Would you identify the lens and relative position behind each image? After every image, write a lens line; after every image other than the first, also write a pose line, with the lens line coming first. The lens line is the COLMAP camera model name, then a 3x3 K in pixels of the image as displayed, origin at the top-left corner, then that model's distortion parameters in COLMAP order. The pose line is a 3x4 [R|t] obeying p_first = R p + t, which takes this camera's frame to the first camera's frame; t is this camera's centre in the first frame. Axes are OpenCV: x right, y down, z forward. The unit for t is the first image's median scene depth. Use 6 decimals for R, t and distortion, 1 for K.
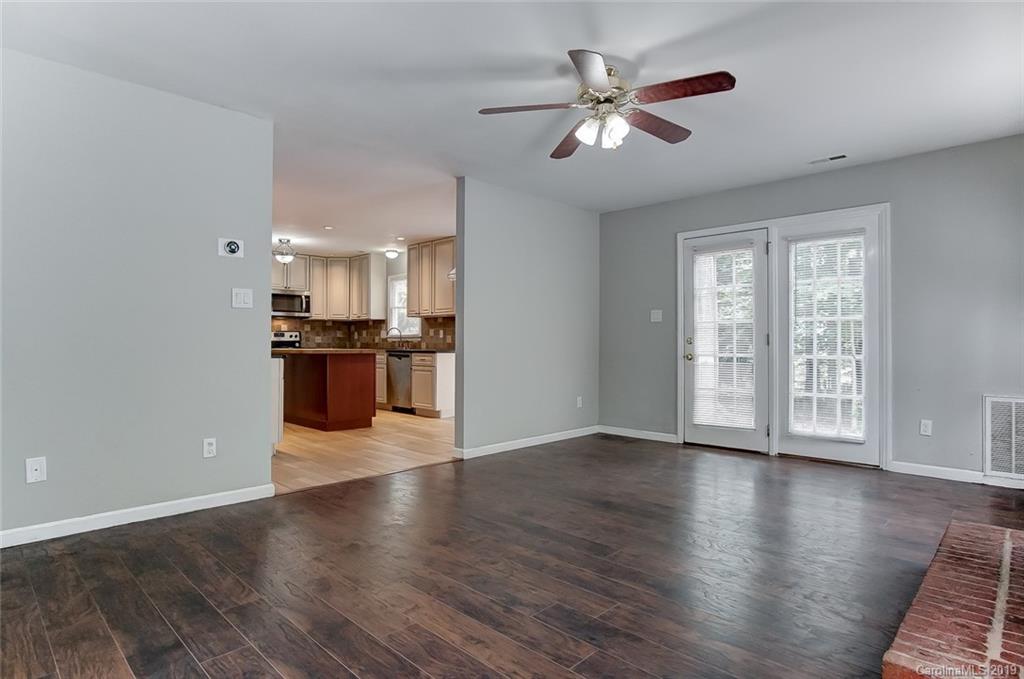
lens RADIAL K [[555.1, 0, 513.0], [0, 555.1, 340.8], [0, 0, 1]] dist [-0.023062, 0.002077]
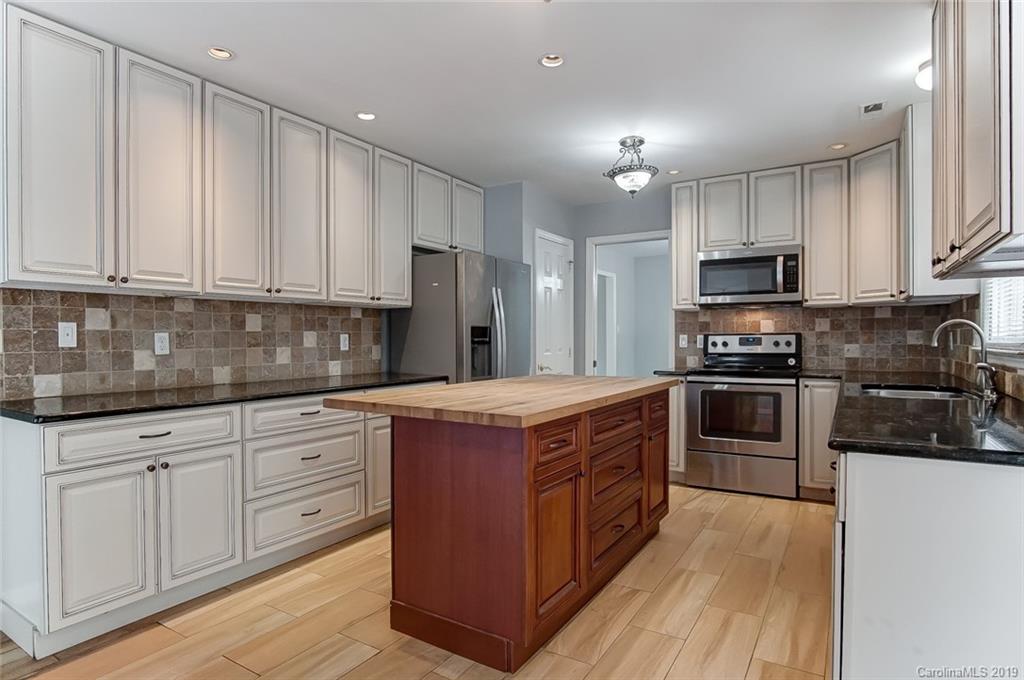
lens RADIAL K [[555.1, 0, 512.9], [0, 555.1, 342.2], [0, 0, 1]] dist [-0.023062, 0.002077]
pose [[0.224184, 0.008603, -0.974509, 0.015608], [0.007258, 0.999919, 0.010497, -0.016288], [0.974520, -0.009427, 0.224103, 0.664486]]
